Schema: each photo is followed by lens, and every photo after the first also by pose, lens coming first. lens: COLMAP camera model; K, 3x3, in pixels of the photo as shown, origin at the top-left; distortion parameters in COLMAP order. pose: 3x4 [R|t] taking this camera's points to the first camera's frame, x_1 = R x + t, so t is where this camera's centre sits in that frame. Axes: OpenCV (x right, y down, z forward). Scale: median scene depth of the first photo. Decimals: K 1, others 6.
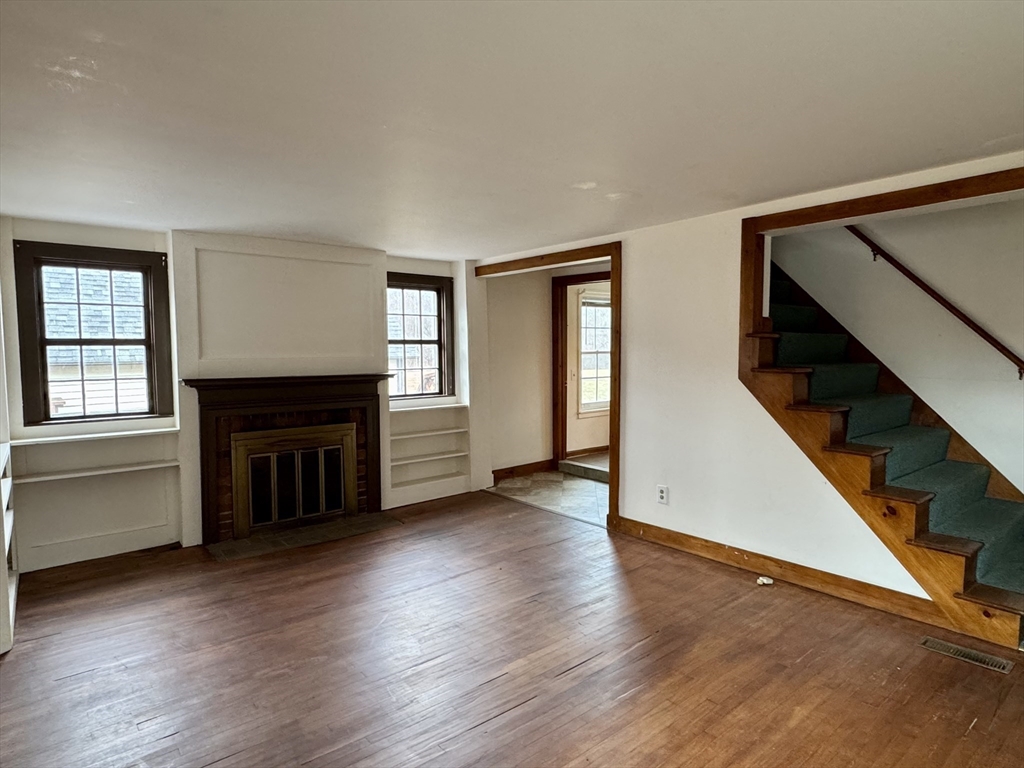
lens RADIAL K [[593.0, 0, 514.4], [0, 593.0, 384.1], [0, 0, 1]] dist [-0.004042, 0.001606]
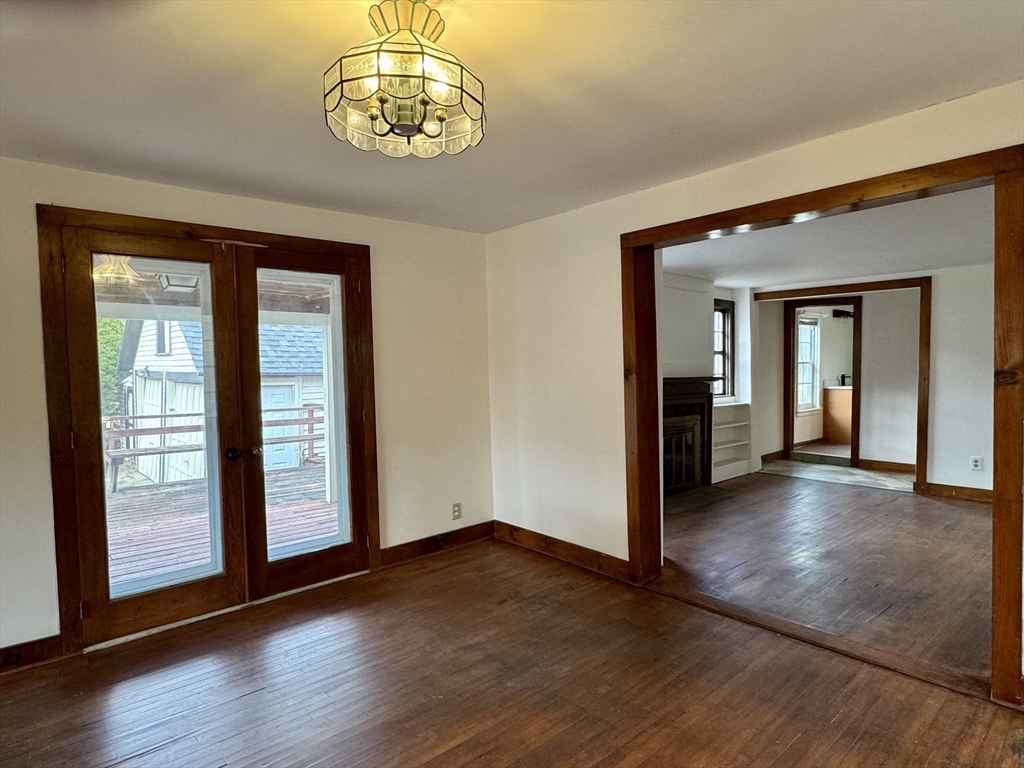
lens RADIAL K [[593.0, 0, 506.8], [0, 593.0, 384.5], [0, 0, 1]] dist [-0.004042, 0.001606]
pose [[0.999726, -0.002099, 0.023298, -0.622288], [0.002783, 0.999565, -0.029373, 0.031423], [-0.023226, 0.029430, 0.999297, -0.239696]]
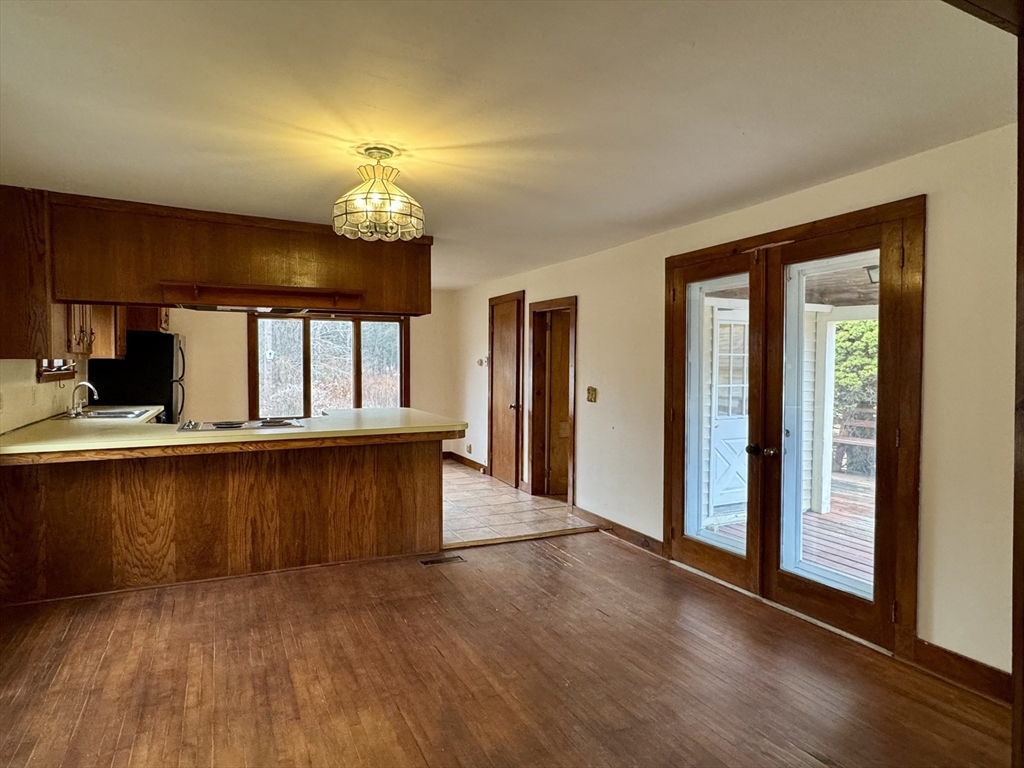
lens RADIAL K [[593.0, 0, 512.1], [0, 593.0, 387.3], [0, 0, 1]] dist [-0.004042, 0.001606]
pose [[-0.242493, 0.047782, -0.968976, -0.219862], [-0.063870, 0.995833, 0.065090, -0.006543], [0.968048, 0.077672, -0.238431, 0.255133]]
